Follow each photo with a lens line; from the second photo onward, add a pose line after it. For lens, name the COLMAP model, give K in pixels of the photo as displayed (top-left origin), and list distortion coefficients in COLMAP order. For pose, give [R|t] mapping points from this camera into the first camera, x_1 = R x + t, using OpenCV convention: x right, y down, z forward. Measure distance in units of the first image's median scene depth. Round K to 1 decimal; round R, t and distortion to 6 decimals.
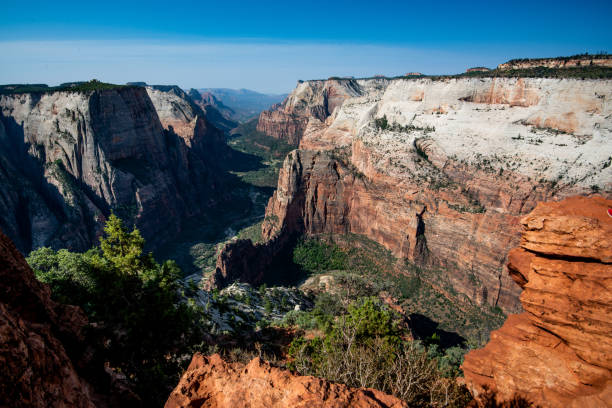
lens RADIAL K [[343.1, 0, 306.0], [0, 343.1, 204.0], [0, 0, 1]] dist [0.043995, -0.035890]
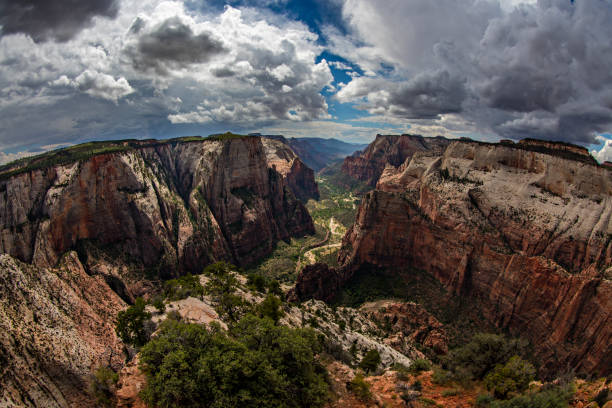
lens RADIAL K [[464.6, 0, 302.9], [0, 464.6, 205.8], [0, 0, 1]] dist [-0.012250, -0.047547]
pose [[0.960638, 0.083838, -0.264851, 0.190931], [-0.110926, 0.989835, -0.089008, 0.068877], [0.254696, 0.114883, 0.960173, -0.648437]]
